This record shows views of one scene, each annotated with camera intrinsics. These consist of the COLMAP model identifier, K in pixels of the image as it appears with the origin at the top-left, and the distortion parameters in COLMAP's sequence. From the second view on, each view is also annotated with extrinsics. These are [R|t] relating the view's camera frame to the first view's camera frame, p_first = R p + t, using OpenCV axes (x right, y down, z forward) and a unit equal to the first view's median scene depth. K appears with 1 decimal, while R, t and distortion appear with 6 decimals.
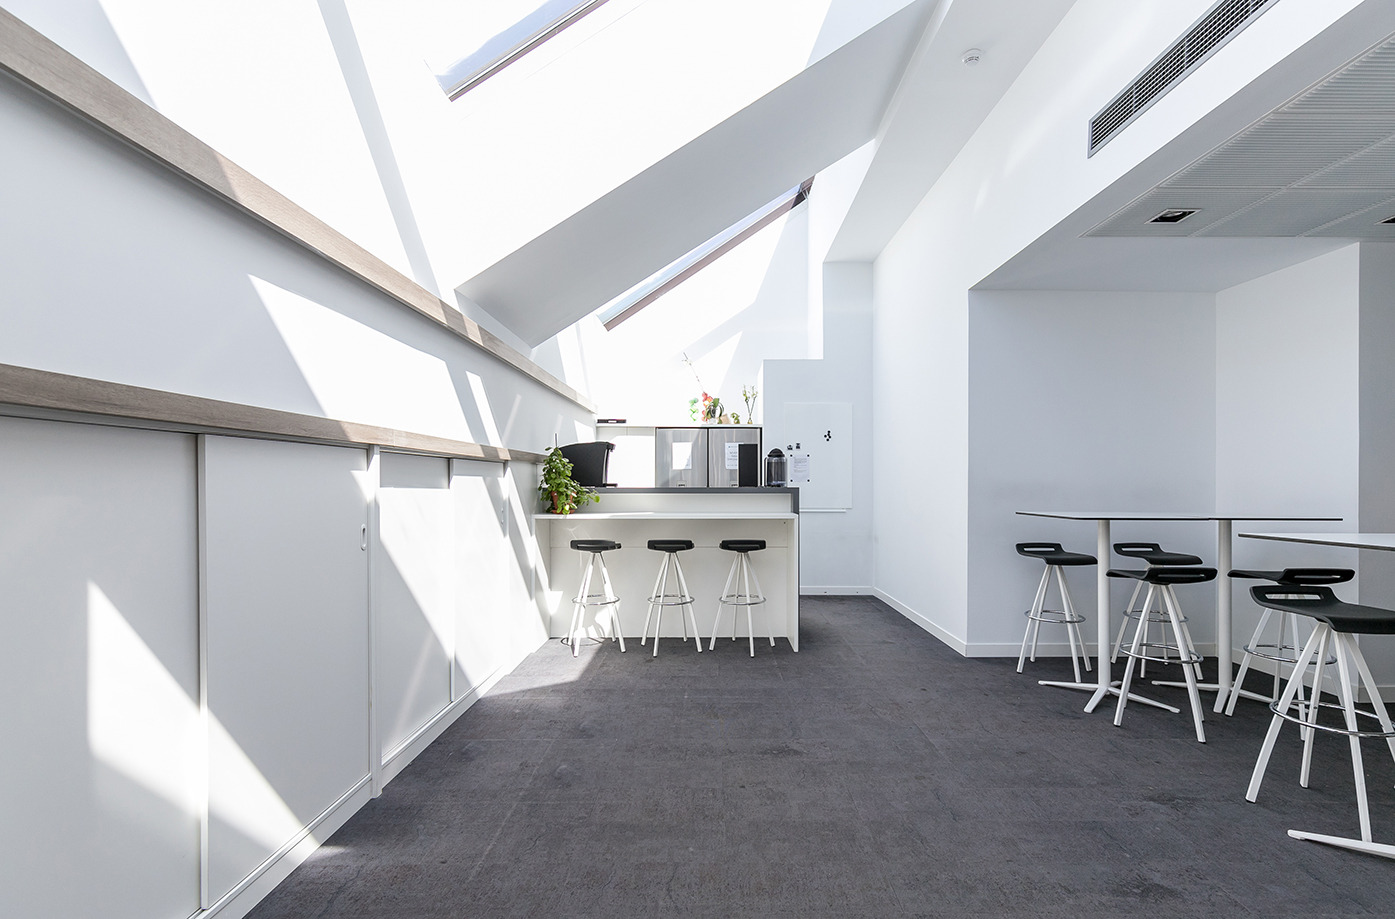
lens RADIAL K [[651.7, 0, 699.4], [0, 651.7, 486.7], [0, 0, 1]] dist [-0.002247, -0.000221]
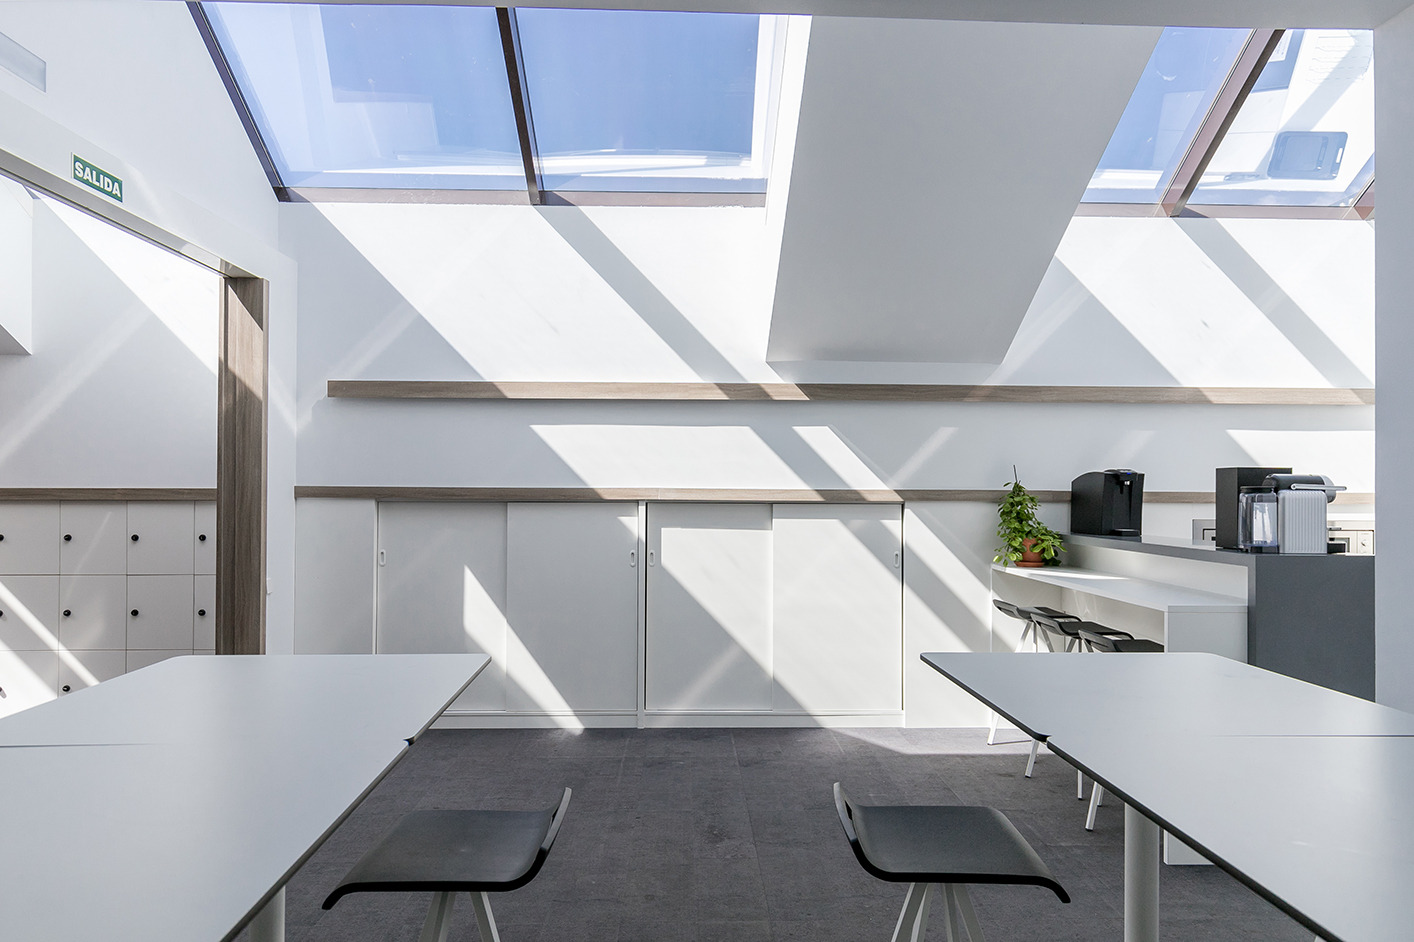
lens RADIAL K [[876.6, 0, 707.0], [0, 876.6, 471.0], [0, 0, 1]] dist [0.000489, 0.000036]
pose [[0.027471, -0.014980, -0.999510, 1.388415], [-0.011385, 0.999818, -0.015297, -0.088472], [0.999558, 0.011800, 0.027296, 0.959928]]
